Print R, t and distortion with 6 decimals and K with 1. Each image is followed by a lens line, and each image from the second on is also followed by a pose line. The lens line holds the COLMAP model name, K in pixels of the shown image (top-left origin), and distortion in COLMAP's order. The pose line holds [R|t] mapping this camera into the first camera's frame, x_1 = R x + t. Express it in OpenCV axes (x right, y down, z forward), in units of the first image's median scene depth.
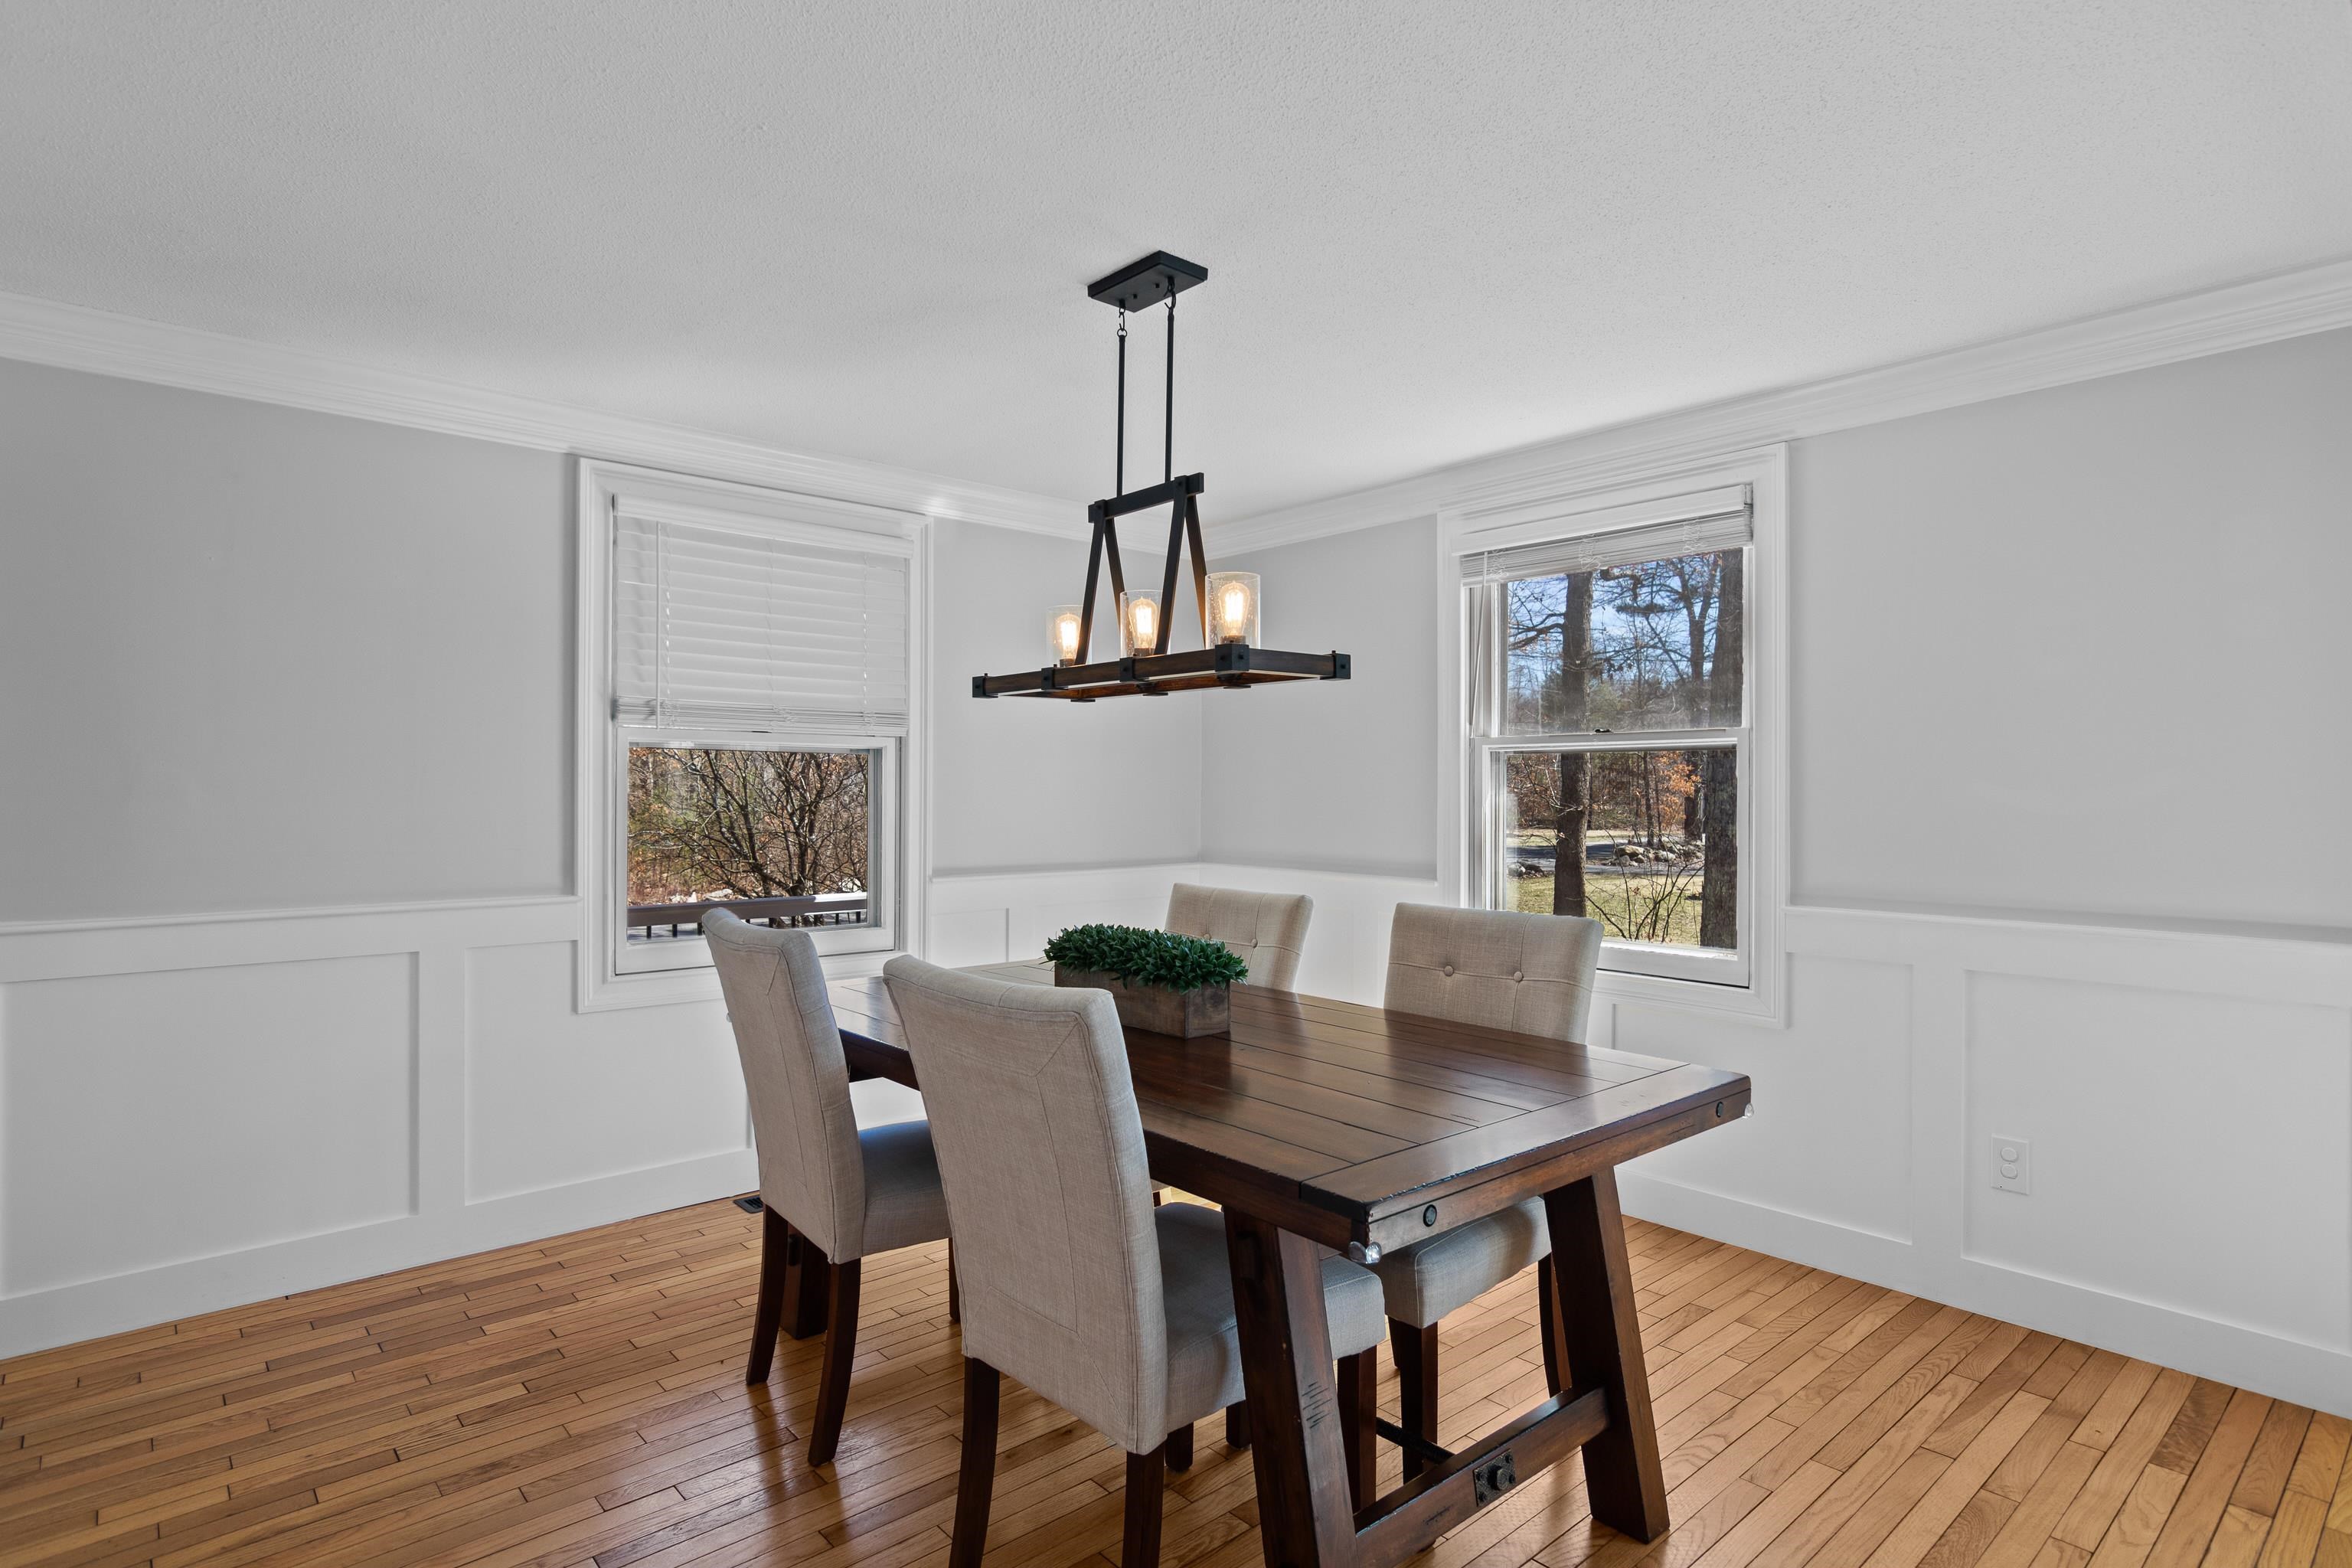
lens RADIAL K [[1209.9, 0, 1179.0], [0, 1209.9, 785.6], [0, 0, 1]] dist [-0.010716, 0.004795]
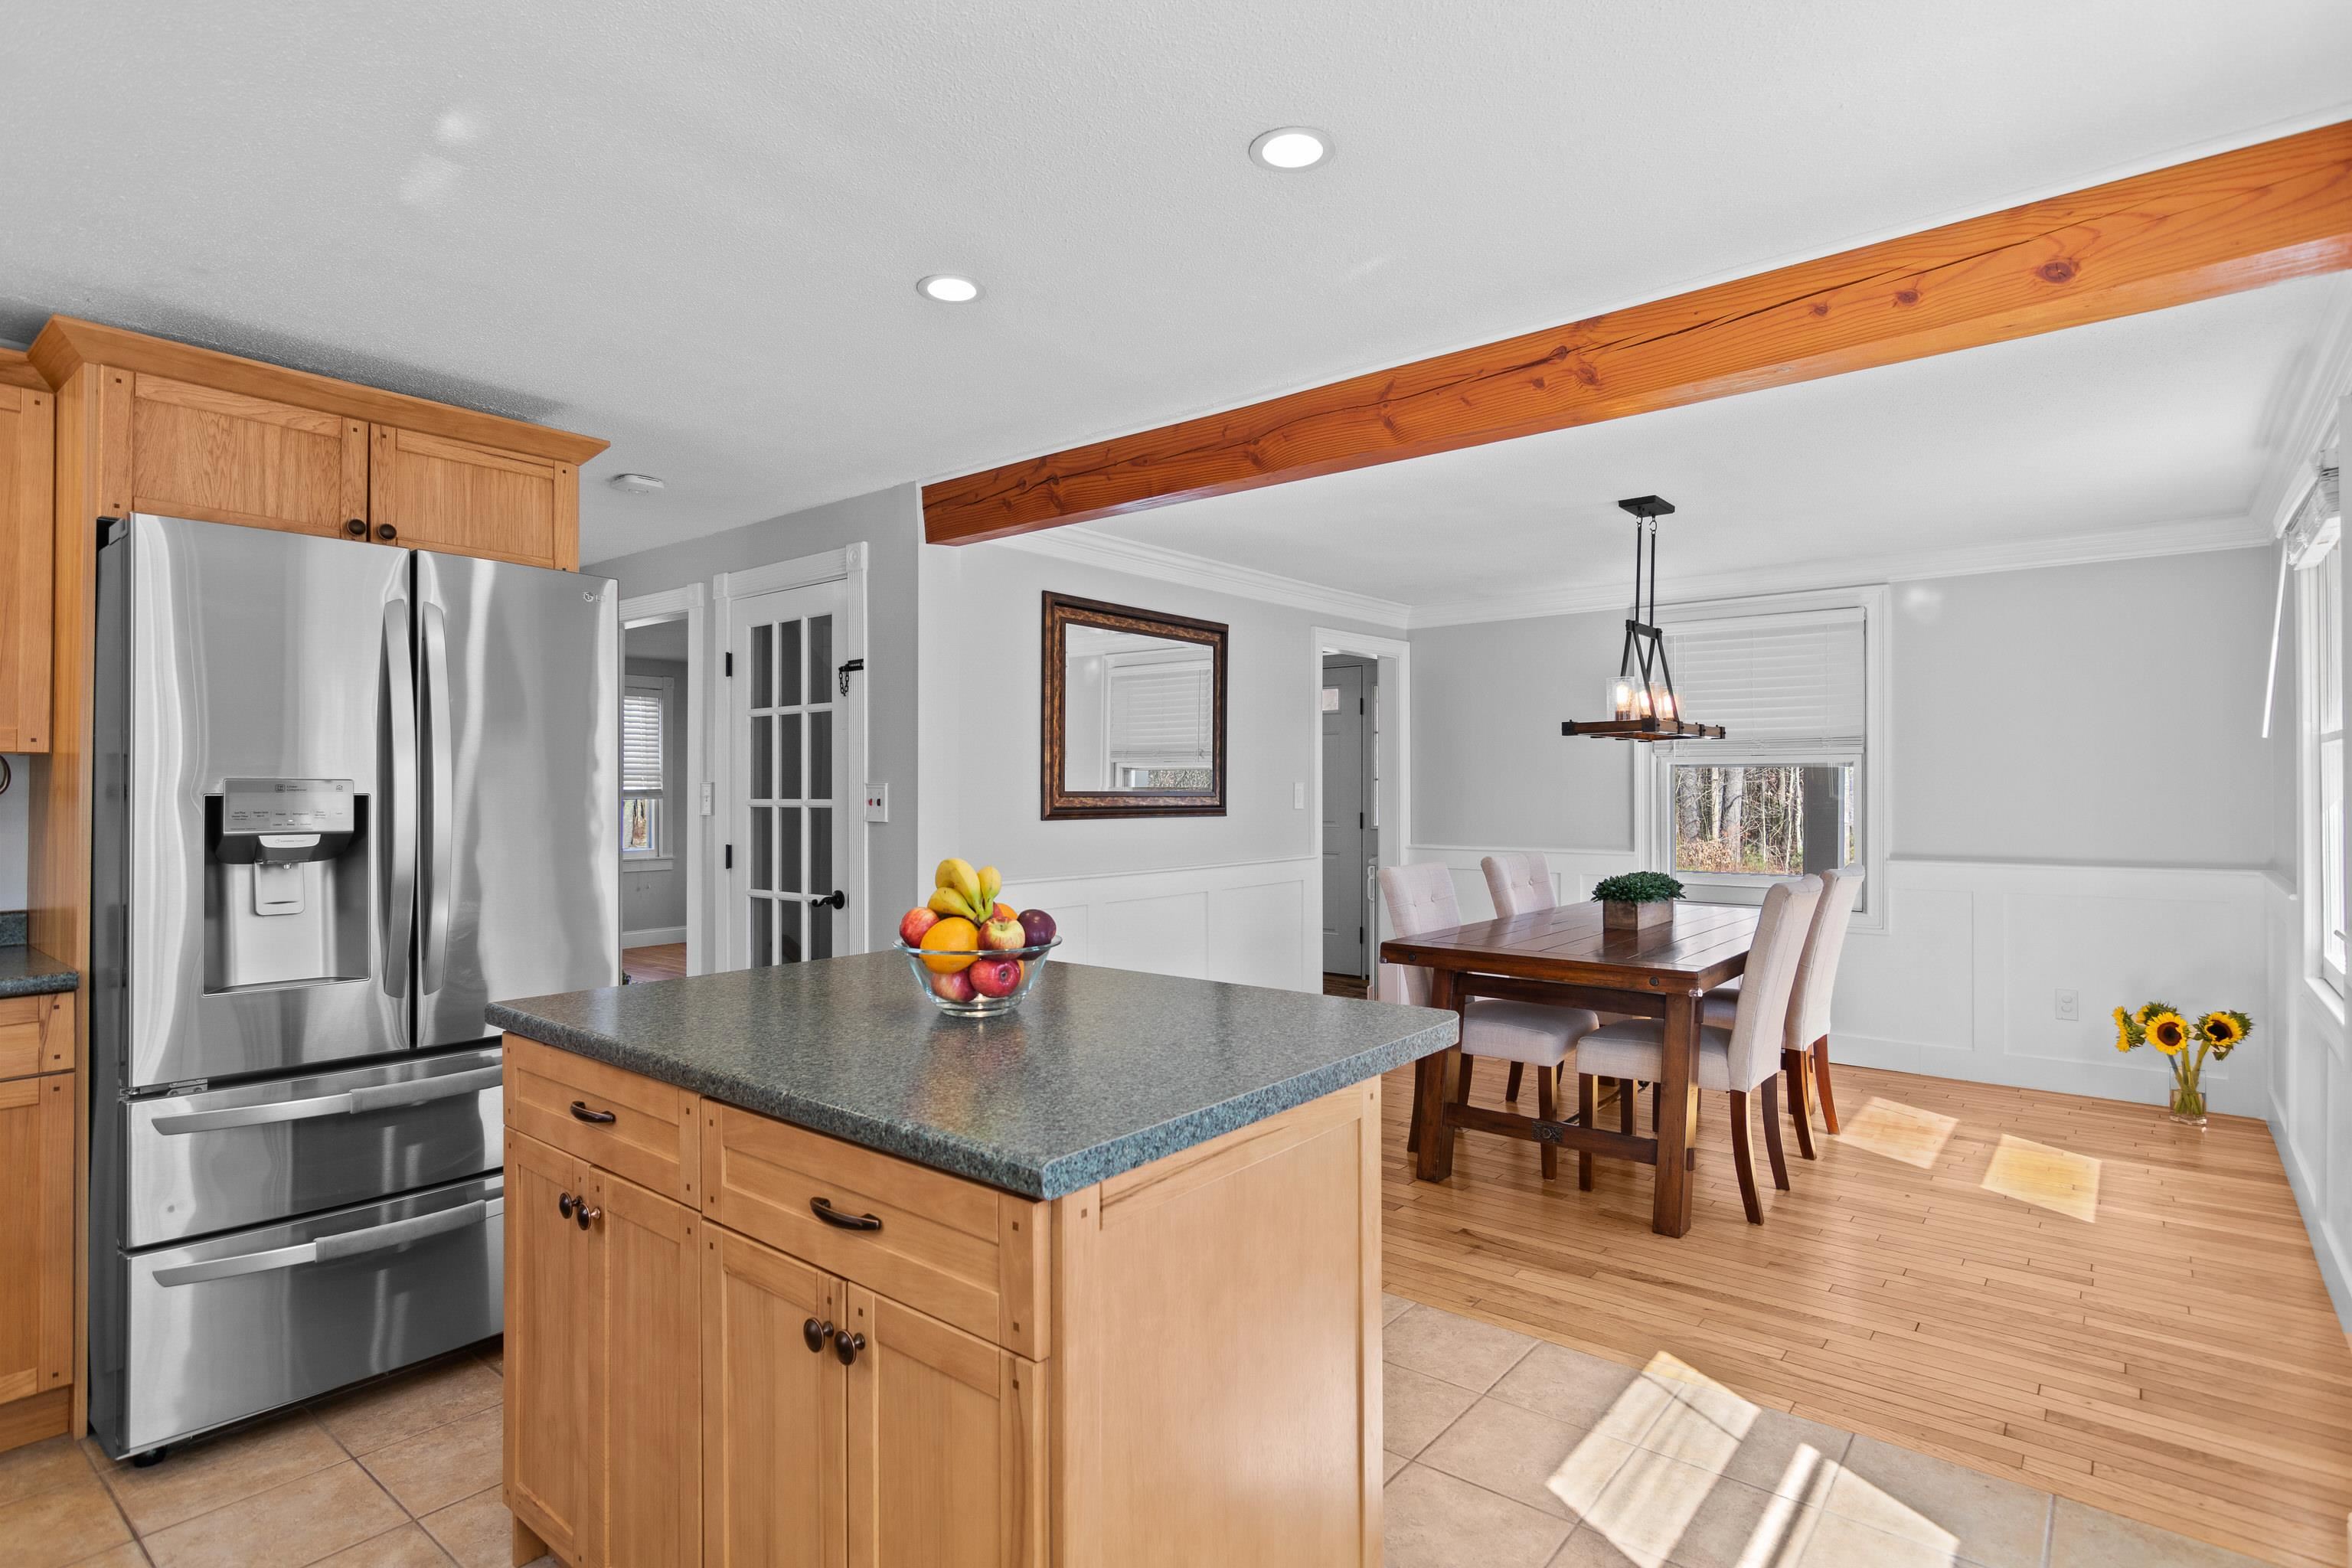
lens RADIAL K [[1209.9, 0, 1181.0], [0, 1209.9, 783.0], [0, 0, 1]] dist [-0.010716, 0.004795]
pose [[0.159766, -0.008648, -0.987117, 1.489671], [0.010786, 0.999917, -0.007014, -0.008085], [0.987096, -0.009527, 0.159846, 0.044891]]
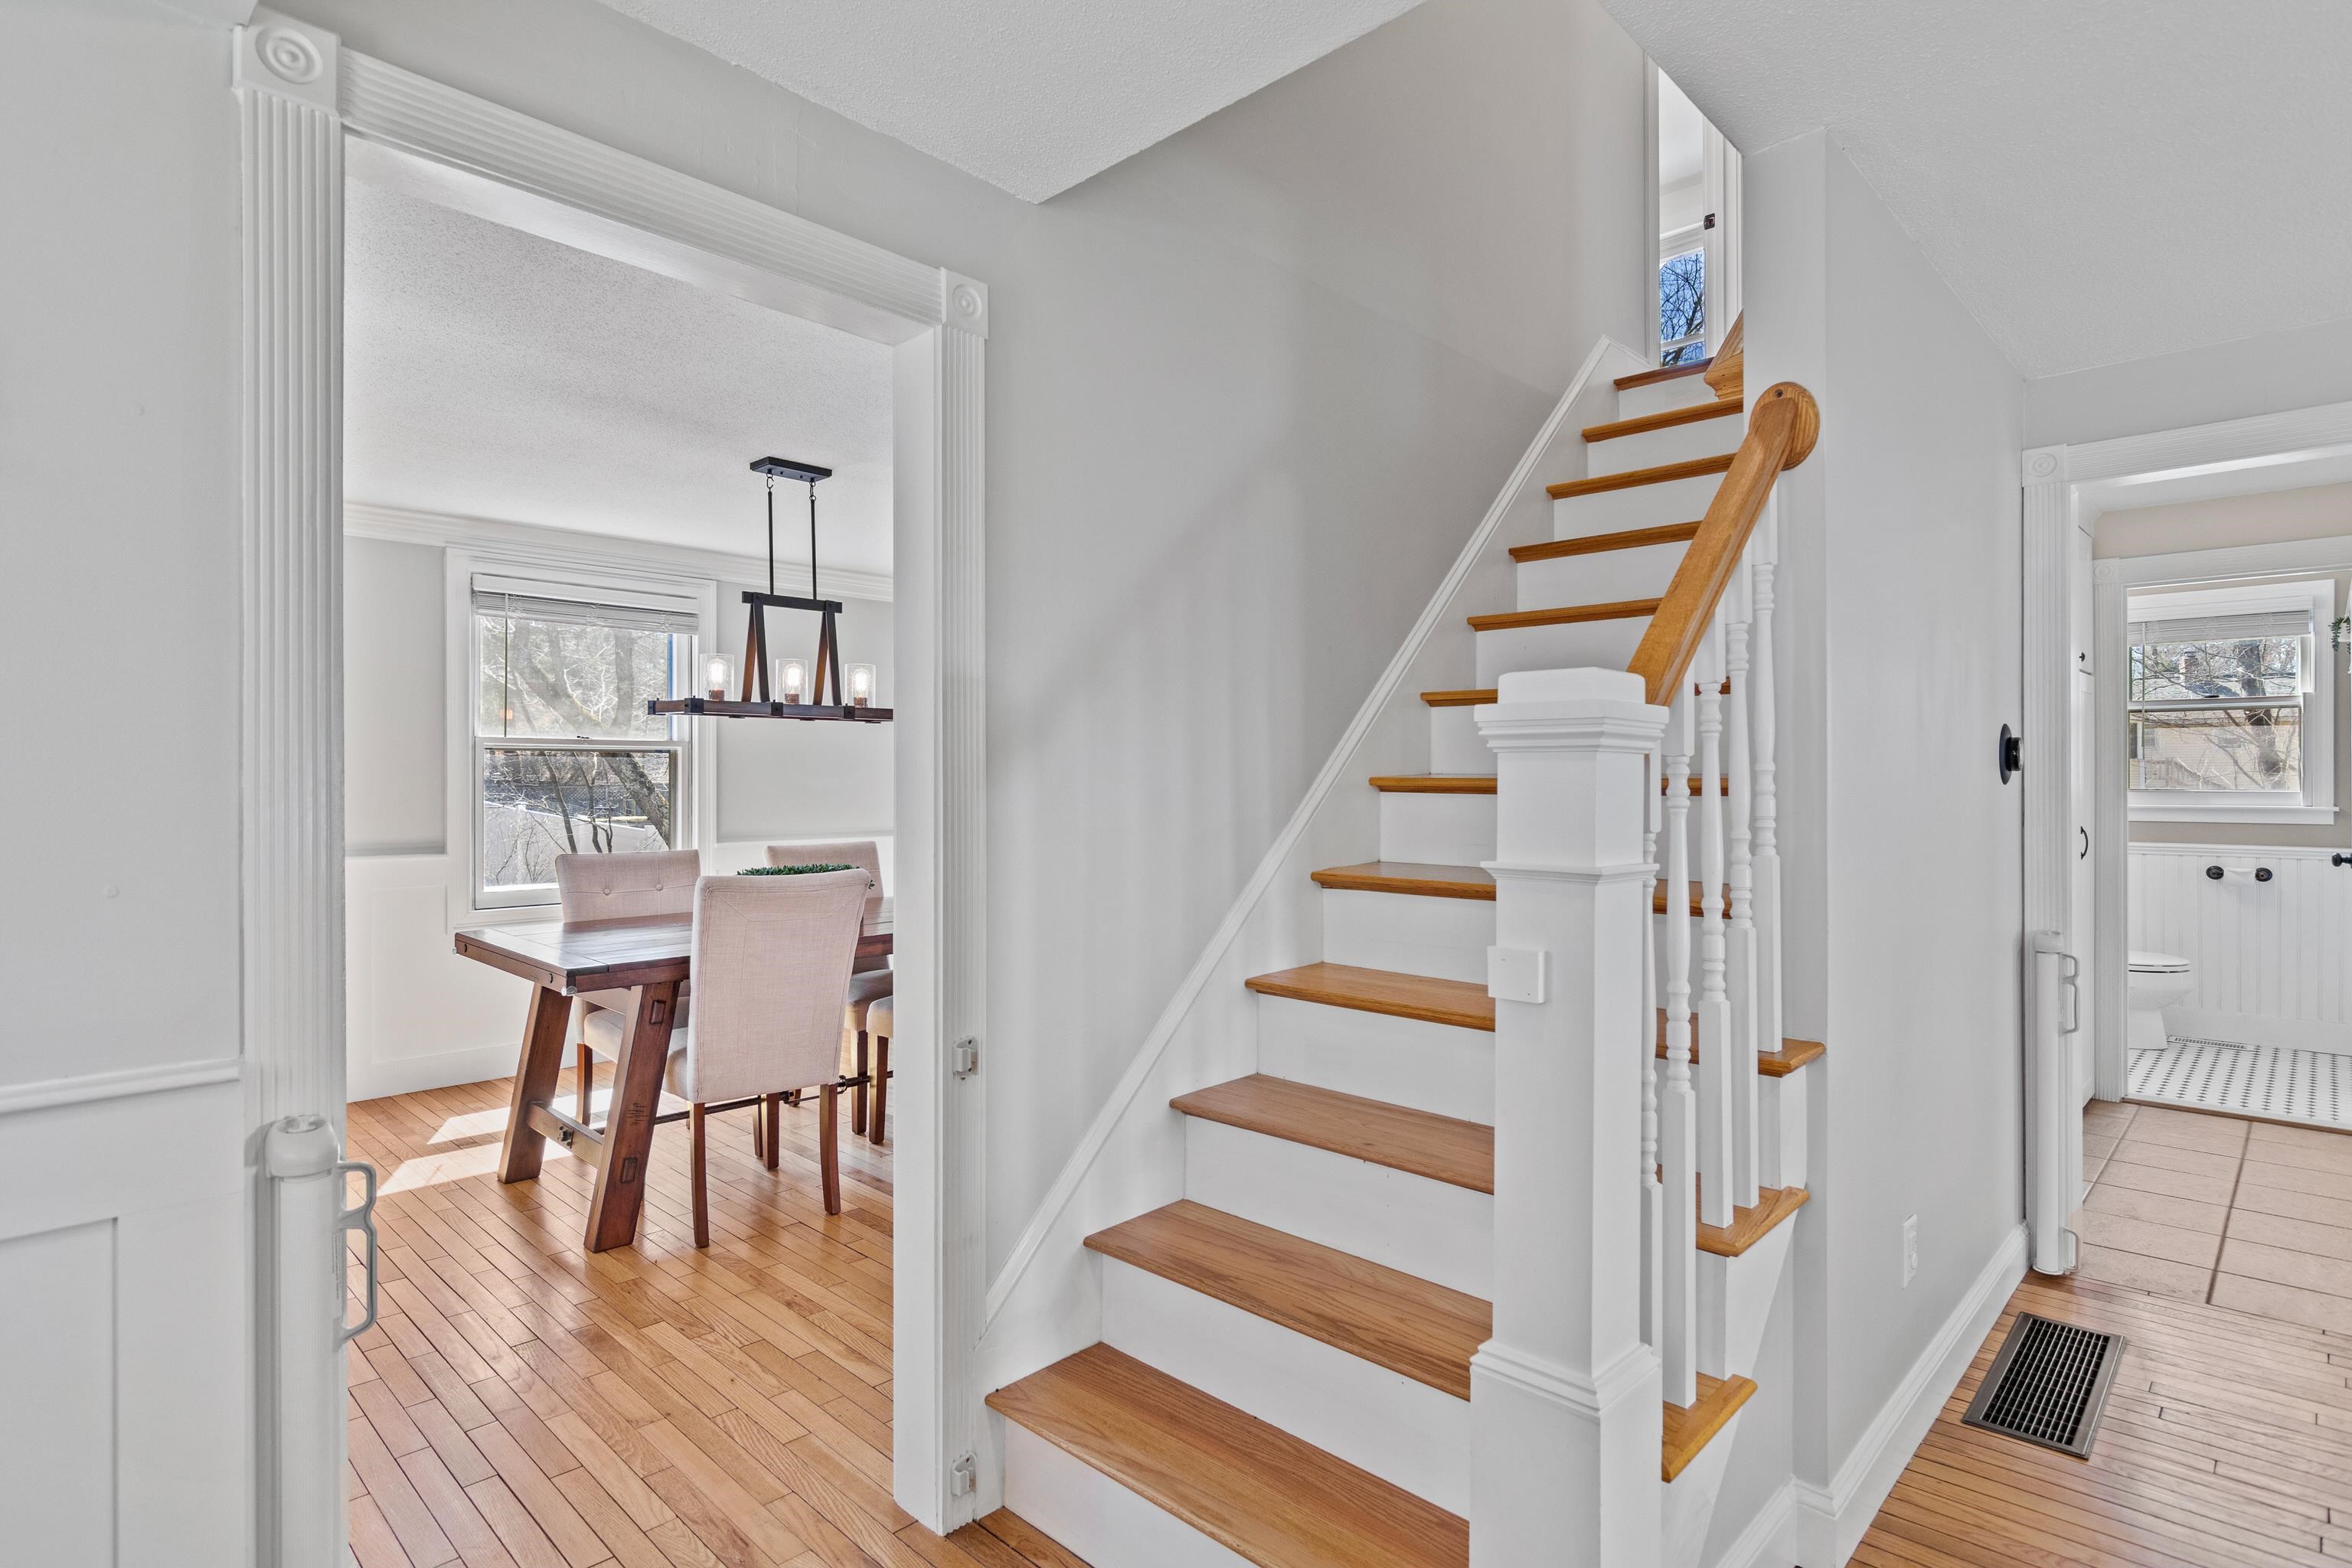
lens RADIAL K [[1209.9, 0, 1176.3], [0, 1209.9, 777.3], [0, 0, 1]] dist [-0.010716, 0.004795]
pose [[-0.087487, -0.002658, 0.996162, -1.583435], [-0.004330, 0.999988, 0.002287, -0.006362], [-0.996156, -0.004113, -0.087497, 0.581016]]
